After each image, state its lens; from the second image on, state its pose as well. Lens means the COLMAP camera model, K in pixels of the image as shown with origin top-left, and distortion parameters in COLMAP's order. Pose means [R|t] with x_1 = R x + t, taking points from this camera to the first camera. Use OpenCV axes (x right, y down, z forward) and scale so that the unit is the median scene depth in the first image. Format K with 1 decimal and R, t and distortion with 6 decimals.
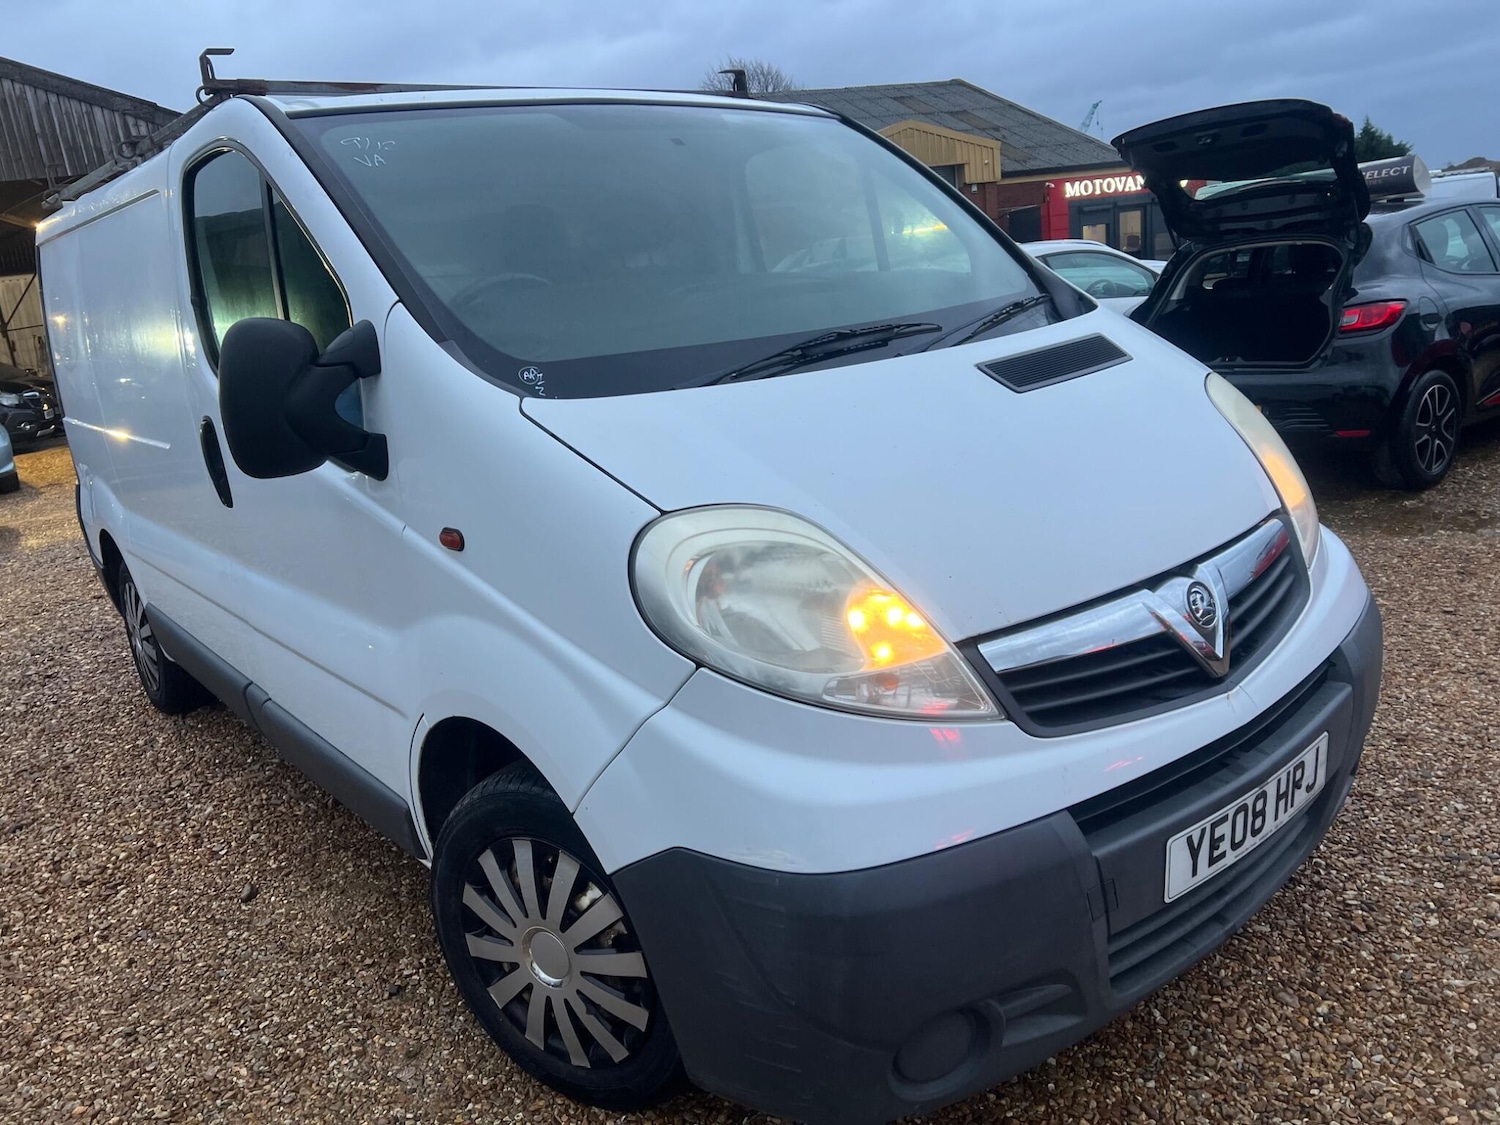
lens RADIAL K [[1125.5, 0, 750.7], [0, 1125.5, 555.3], [0, 0, 1]] dist [0.072369, -0.077951]
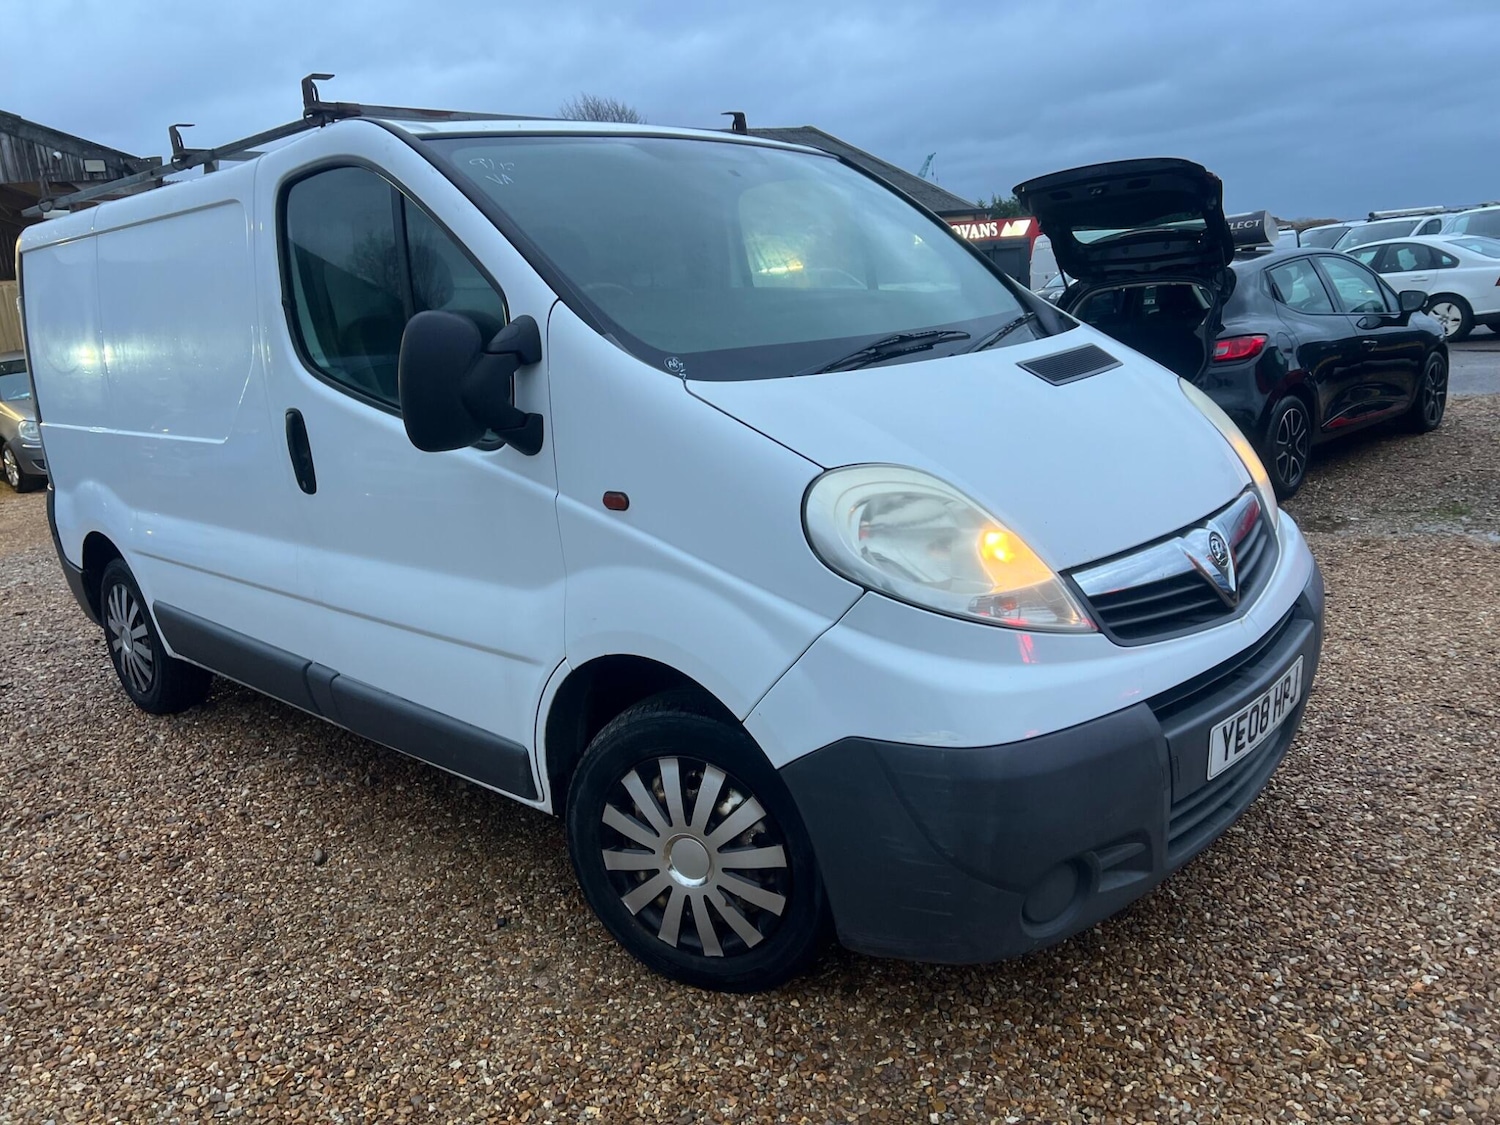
lens RADIAL K [[1125.5, 0, 750.7], [0, 1125.5, 555.3], [0, 0, 1]] dist [0.072369, -0.077951]
pose [[0.991054, -0.007864, 0.133231, -0.251914], [0.011979, 0.999475, -0.030113, 0.071395], [-0.132924, 0.031439, 0.990627, -0.160096]]
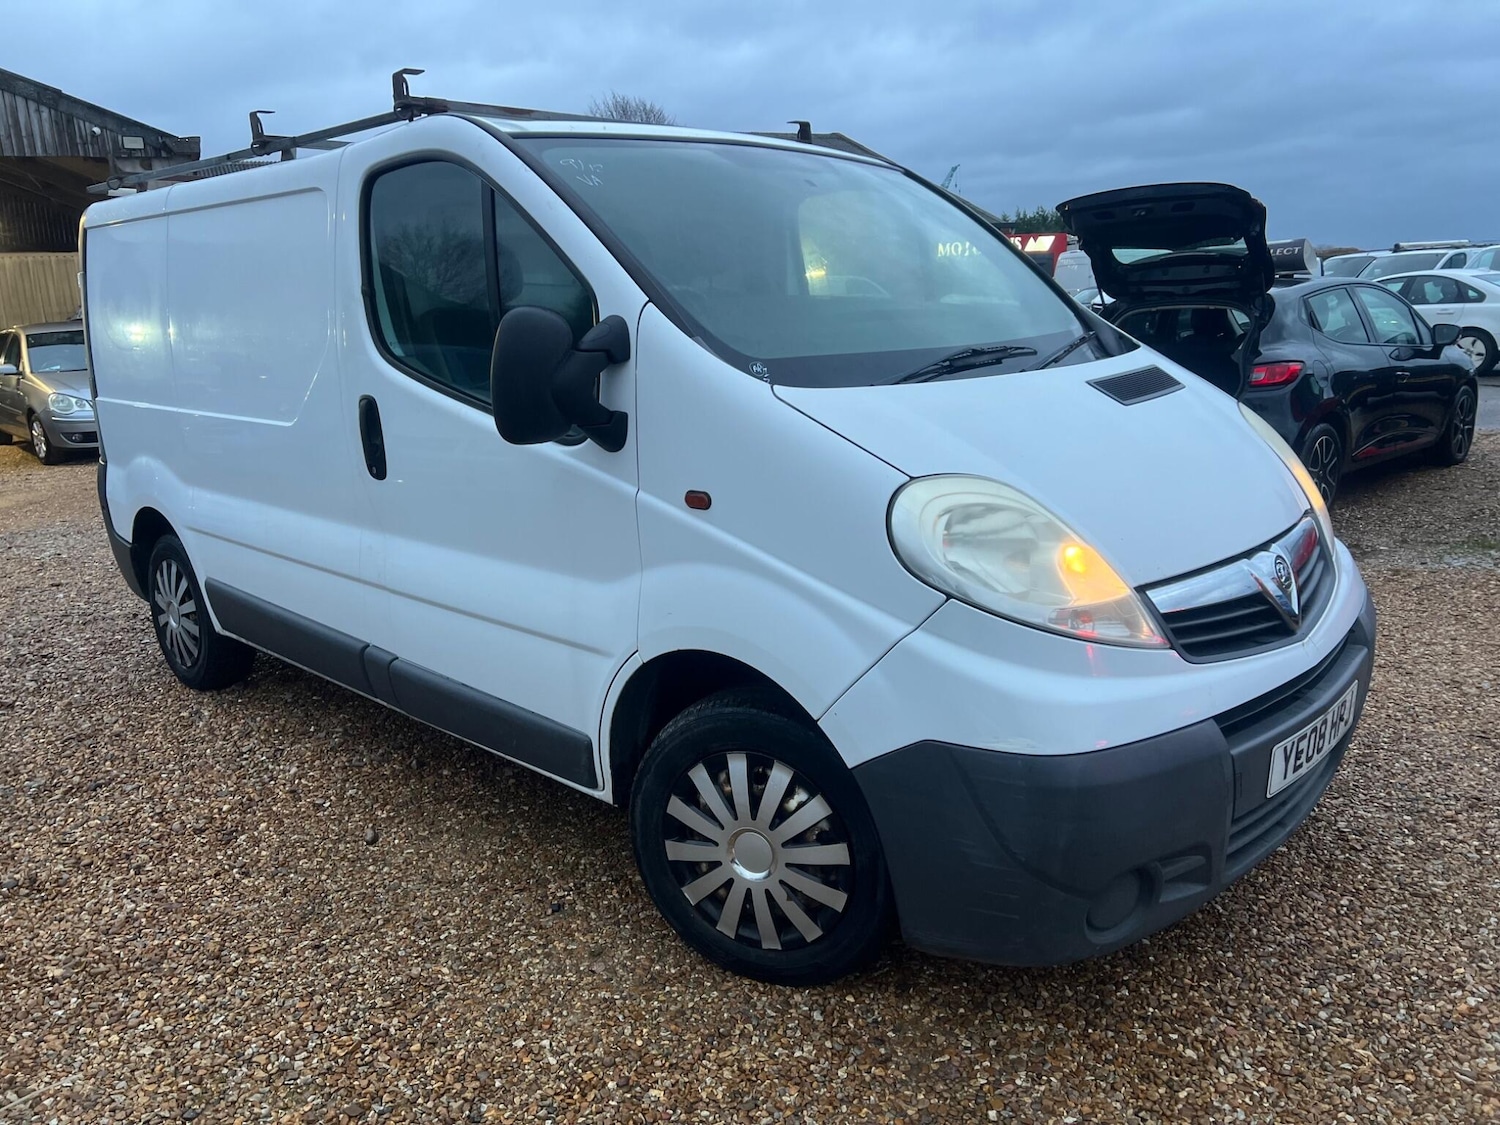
lens RADIAL K [[1127.5, 0, 757.0], [0, 1127.5, 554.7], [0, 0, 1]] dist [0.068972, -0.073831]
pose [[0.990408, 0.035576, 0.133518, -0.322642], [-0.031385, 0.998950, -0.033362, 0.074403], [-0.134565, 0.028852, 0.990485, -0.176114]]
